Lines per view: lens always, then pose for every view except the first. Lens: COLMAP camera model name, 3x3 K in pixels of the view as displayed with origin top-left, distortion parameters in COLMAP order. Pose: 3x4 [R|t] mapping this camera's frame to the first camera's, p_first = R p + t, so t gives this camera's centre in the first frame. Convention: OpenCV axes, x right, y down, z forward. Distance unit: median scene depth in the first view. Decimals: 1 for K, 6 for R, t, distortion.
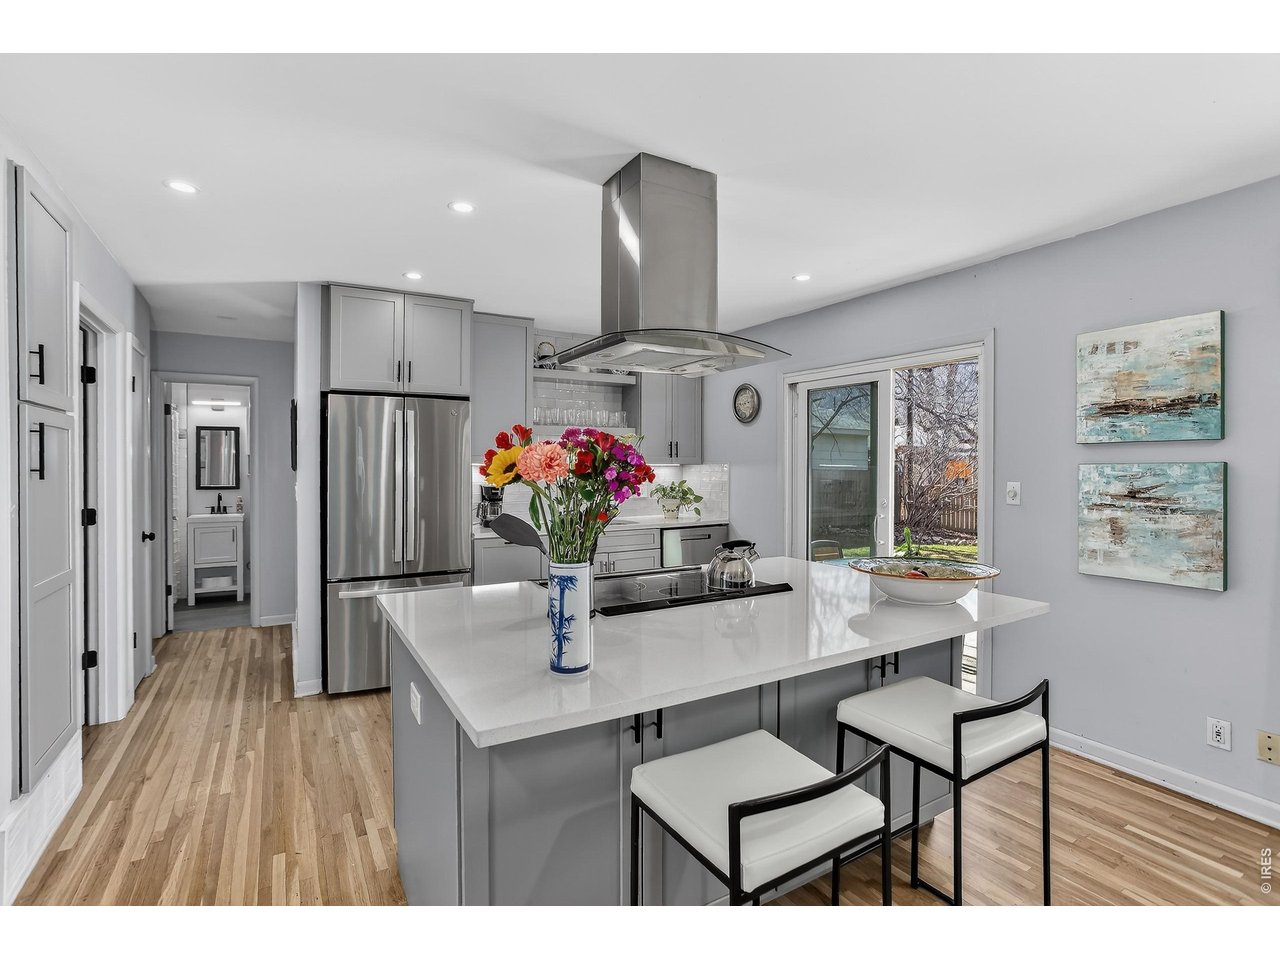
lens RADIAL K [[617.8, 0, 650.2], [0, 617.8, 468.2], [0, 0, 1]] dist [-0.037949, 0.021238]
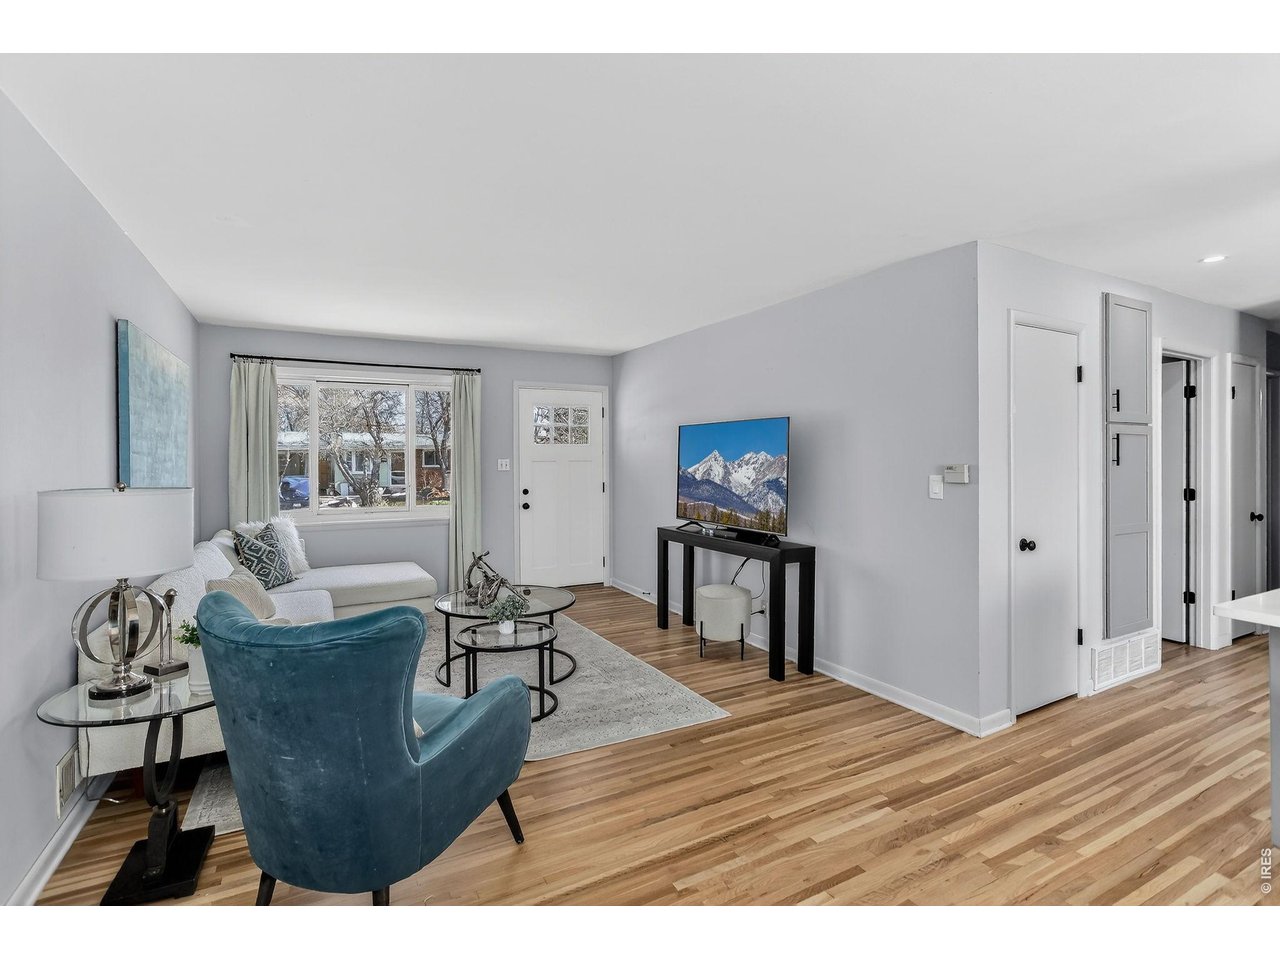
lens RADIAL K [[617.8, 0, 627.8], [0, 617.8, 463.4], [0, 0, 1]] dist [-0.037949, 0.021238]
pose [[-0.057750, 0.008440, -0.998295, 0.610371], [-0.003128, 0.999958, 0.008635, 0.001346], [0.998326, 0.003622, -0.057721, -0.232723]]
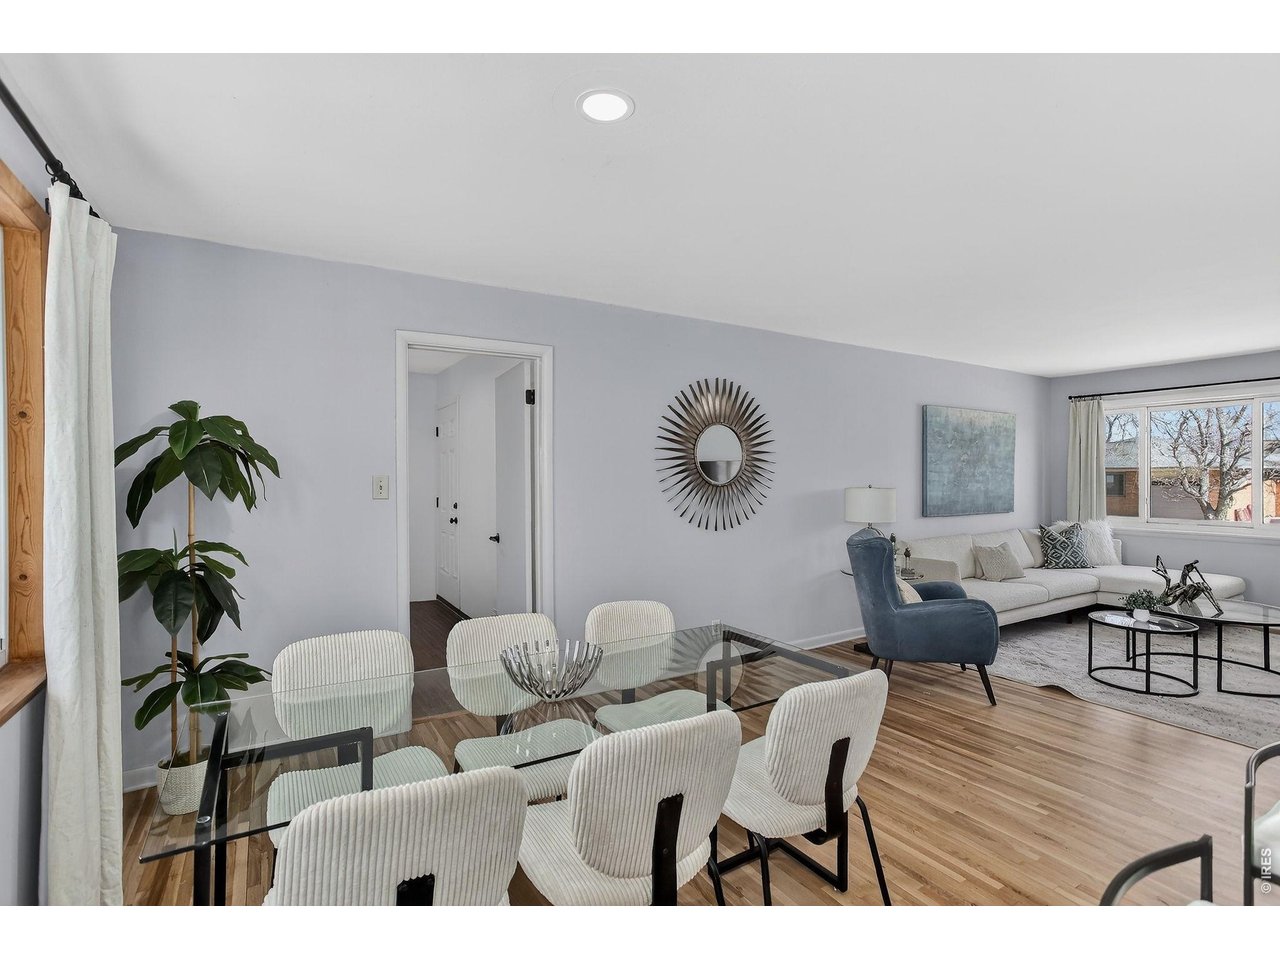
lens RADIAL K [[617.8, 0, 641.5], [0, 617.8, 480.5], [0, 0, 1]] dist [-0.037949, 0.021238]
pose [[-0.999937, 0.005345, -0.009848, 0.608075], [0.005230, 0.999918, 0.011660, -0.005440], [0.009910, 0.011608, -0.999884, 0.885762]]
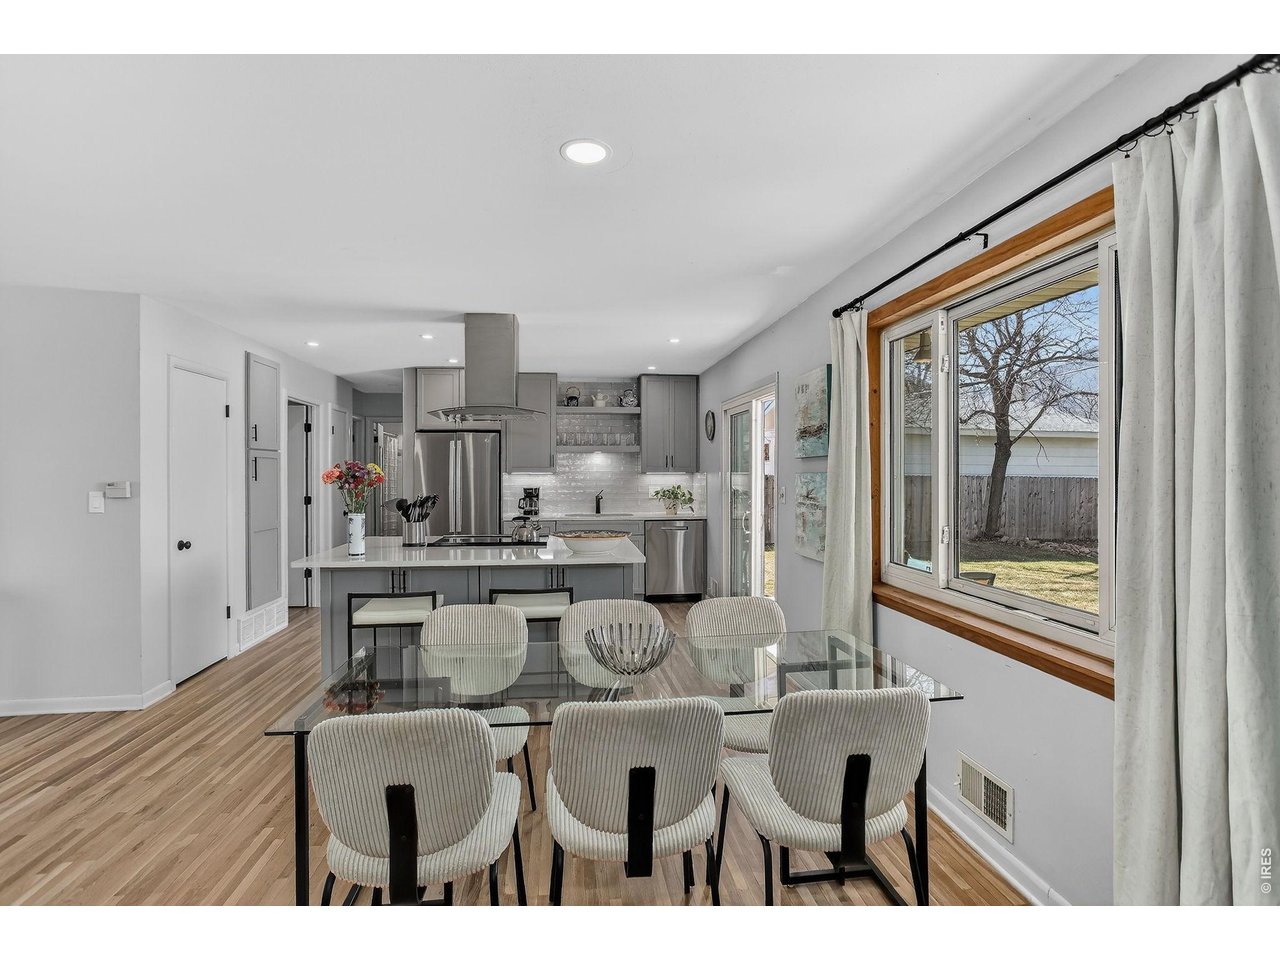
lens RADIAL K [[617.8, 0, 647.1], [0, 617.8, 466.5], [0, 0, 1]] dist [-0.037949, 0.021238]
pose [[0.914982, -0.004686, -0.403468, 1.000796], [-0.000437, 0.999920, -0.012606, -0.004960], [0.403495, 0.011711, 0.914907, -0.422091]]
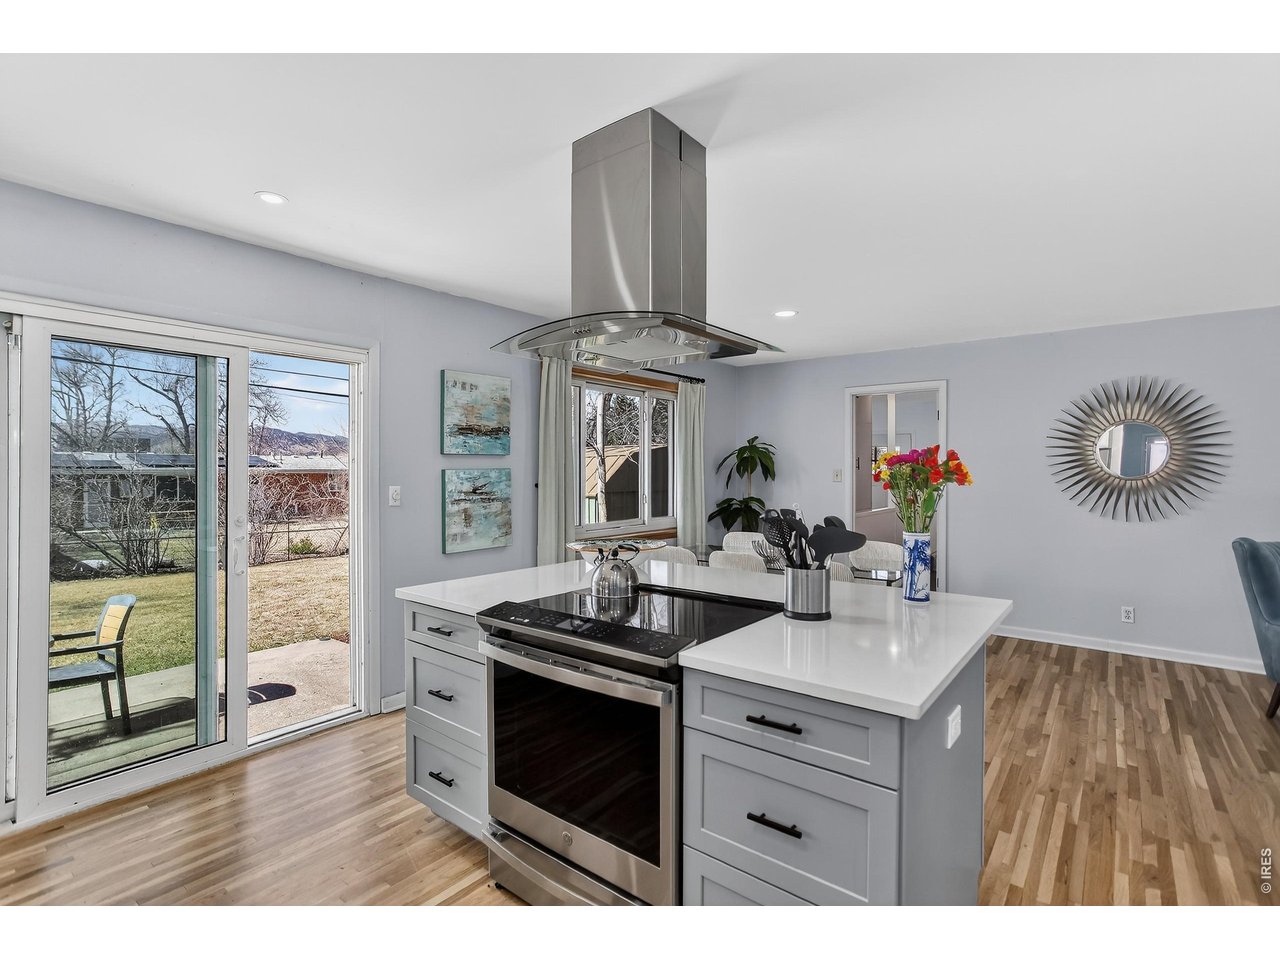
lens RADIAL K [[617.8, 0, 649.8], [0, 617.8, 471.4], [0, 0, 1]] dist [-0.037949, 0.021238]
pose [[-0.368514, -0.004419, 0.929612, -0.699375], [0.002863, 0.999979, 0.005889, -0.010081], [-0.929618, 0.004831, -0.368493, 1.126719]]
